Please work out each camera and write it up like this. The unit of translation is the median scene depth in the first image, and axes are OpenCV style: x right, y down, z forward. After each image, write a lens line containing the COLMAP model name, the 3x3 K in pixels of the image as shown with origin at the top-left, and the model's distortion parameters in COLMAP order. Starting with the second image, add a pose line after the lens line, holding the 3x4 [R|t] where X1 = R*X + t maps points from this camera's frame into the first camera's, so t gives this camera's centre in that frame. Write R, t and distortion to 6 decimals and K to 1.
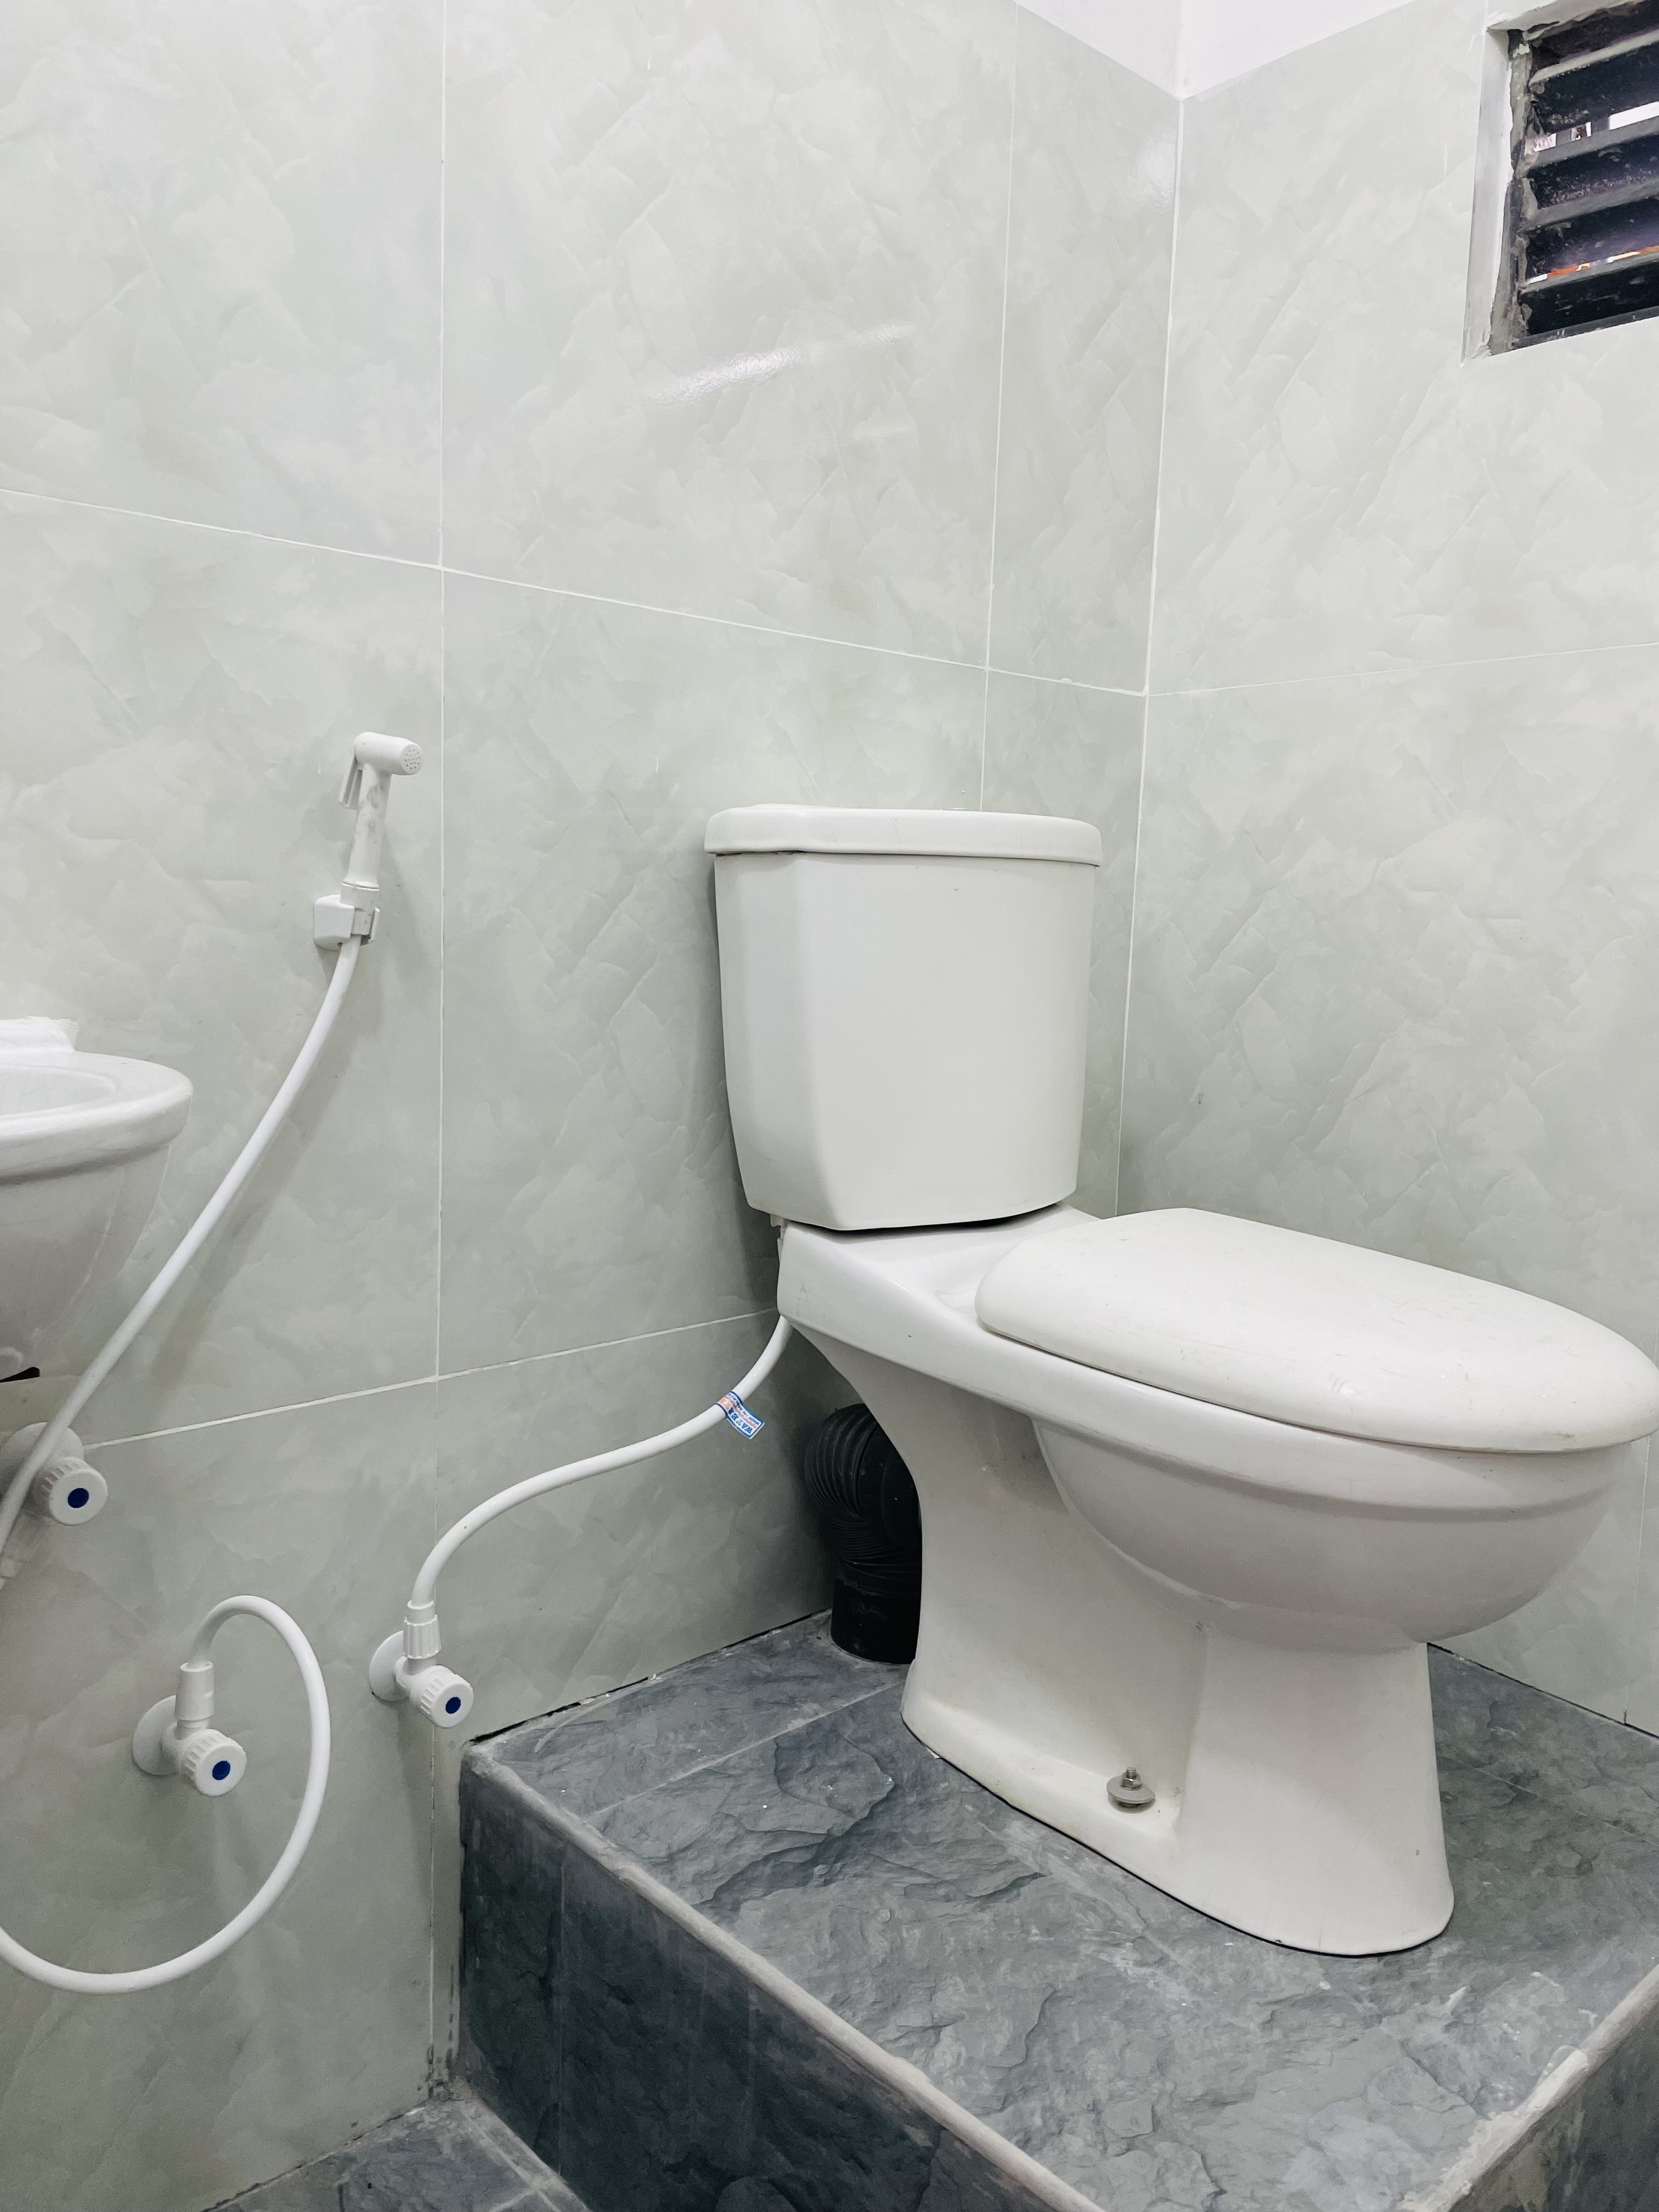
lens RADIAL K [[1663.4, 0, 834.6], [0, 1663.4, 1120.7], [0, 0, 1]] dist [0.026064, -0.066134]
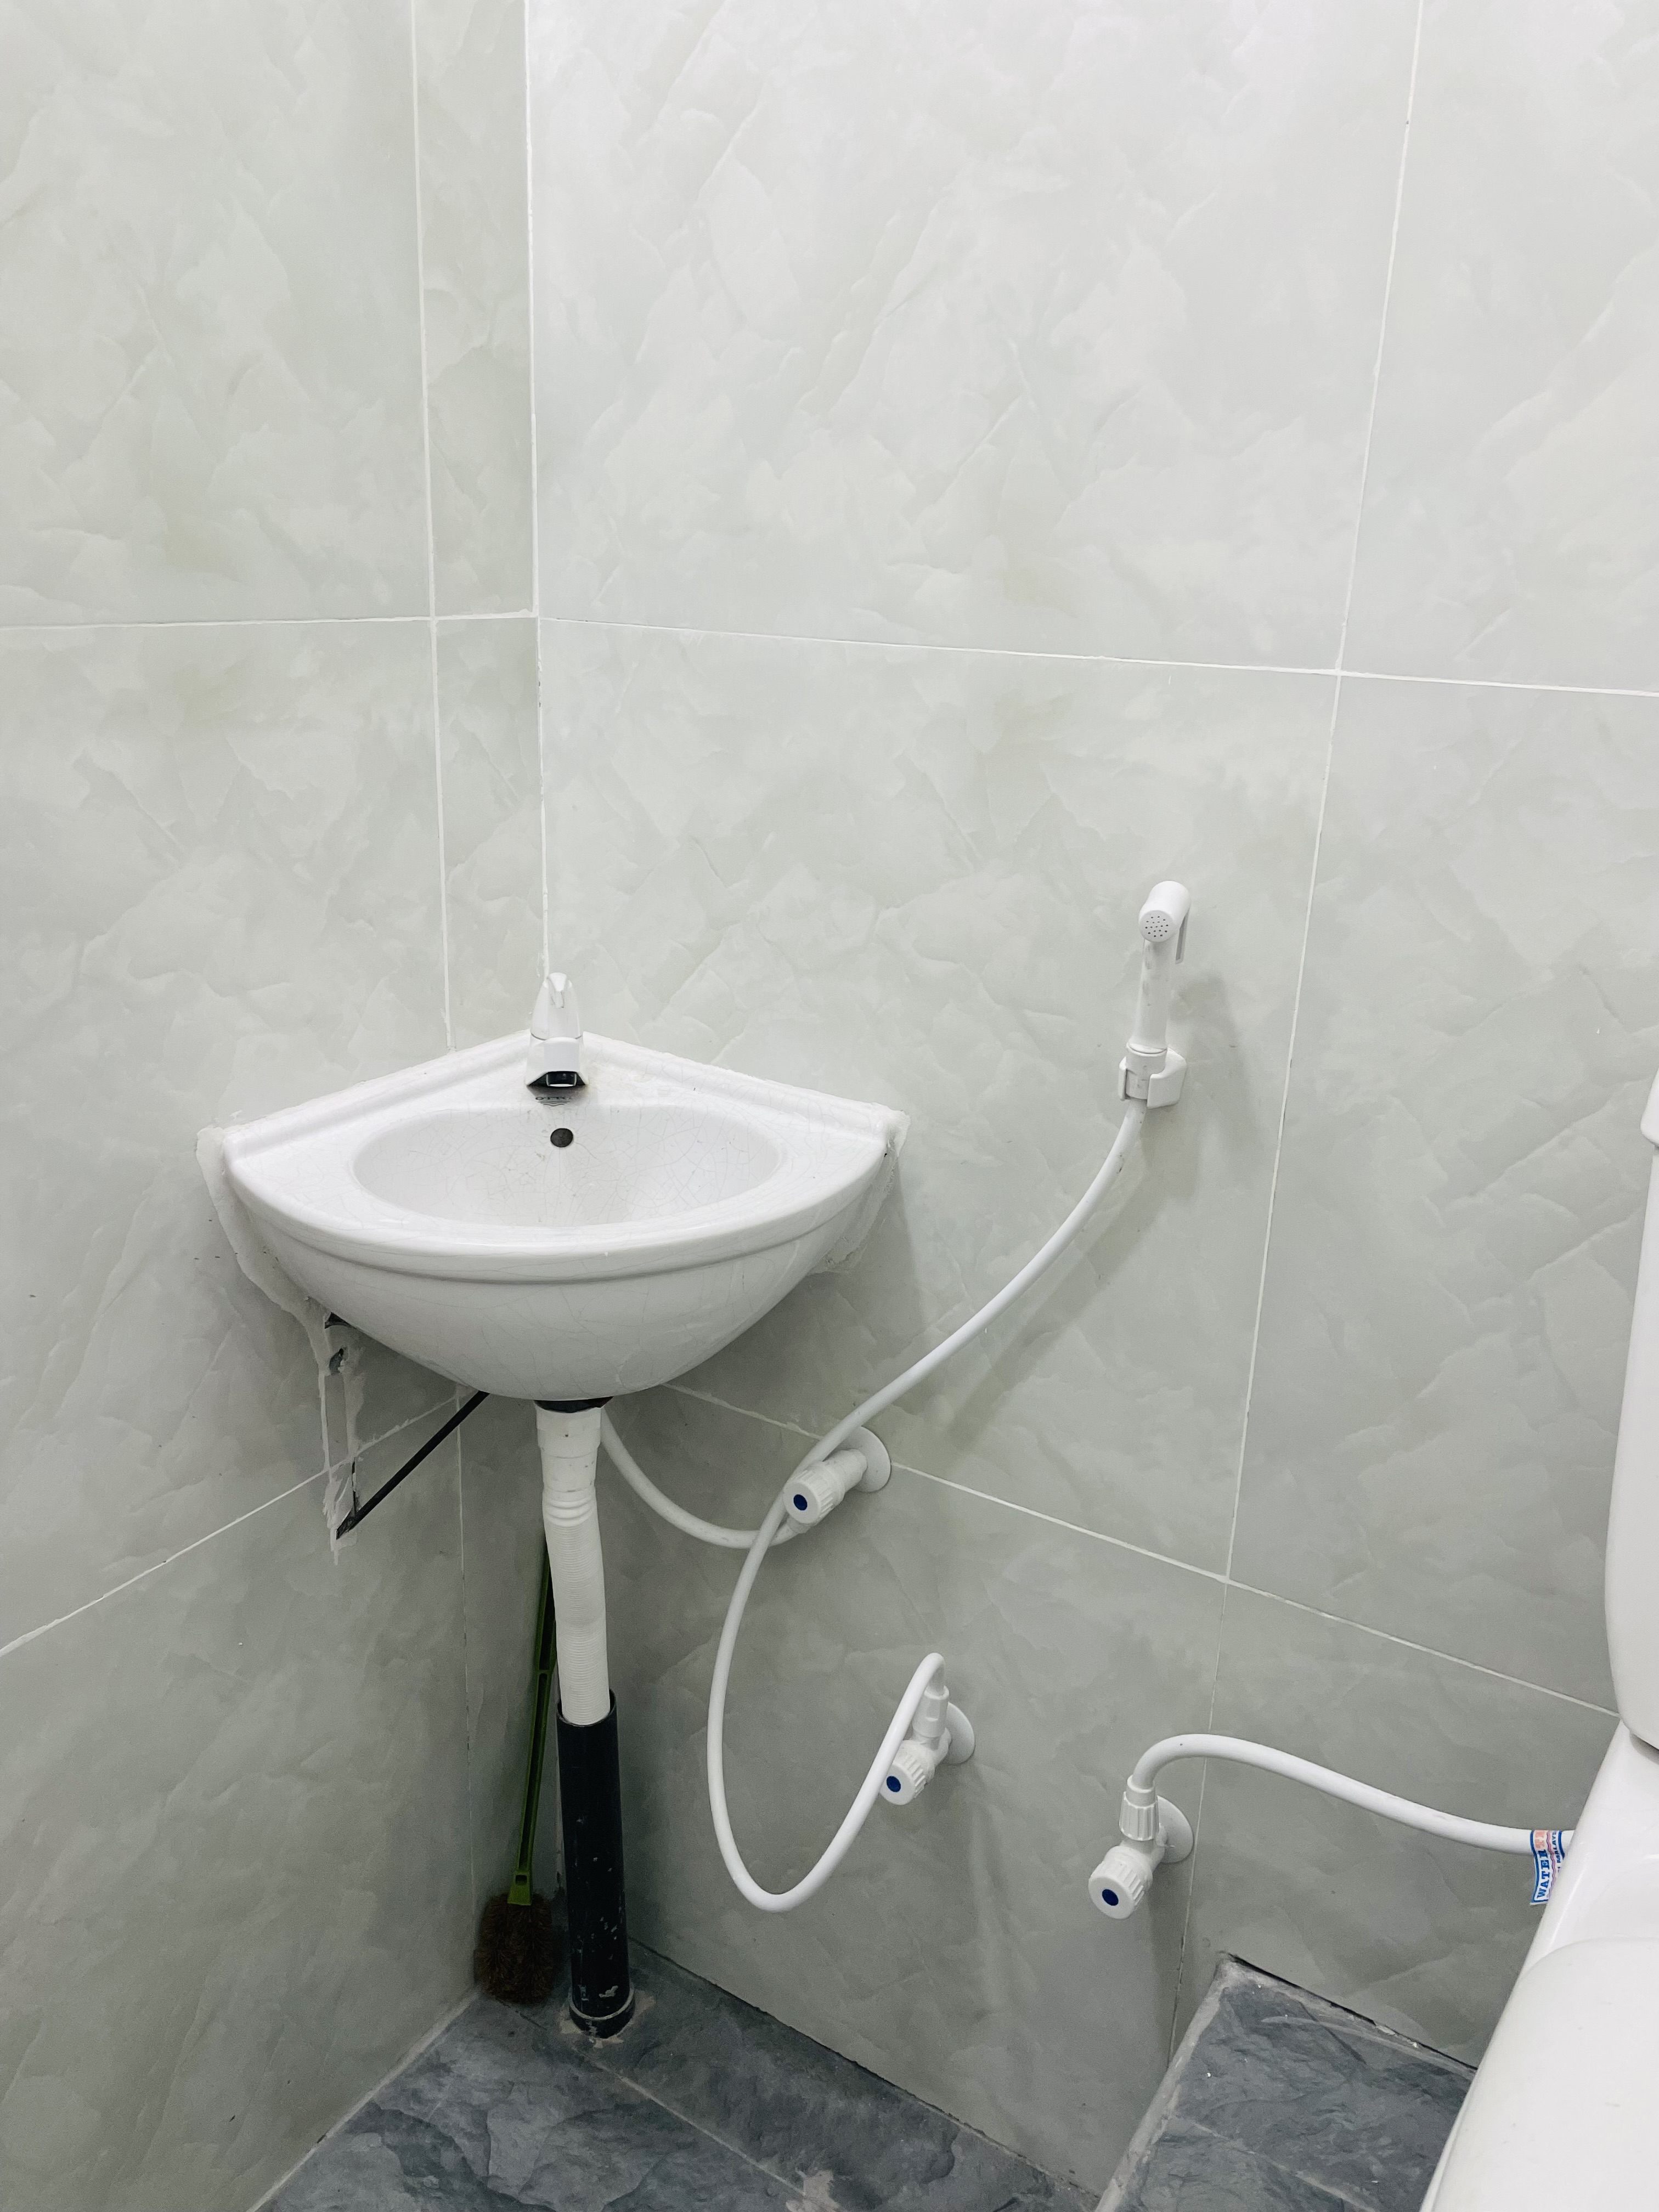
lens RADIAL K [[1663.4, 0, 827.4], [0, 1663.4, 1092.9], [0, 0, 1]] dist [0.026064, -0.066134]
pose [[0.241463, 0.277756, -0.929810, 0.488966], [-0.147072, 0.957569, 0.247855, -0.298194], [0.959200, 0.076901, 0.272067, 0.564370]]
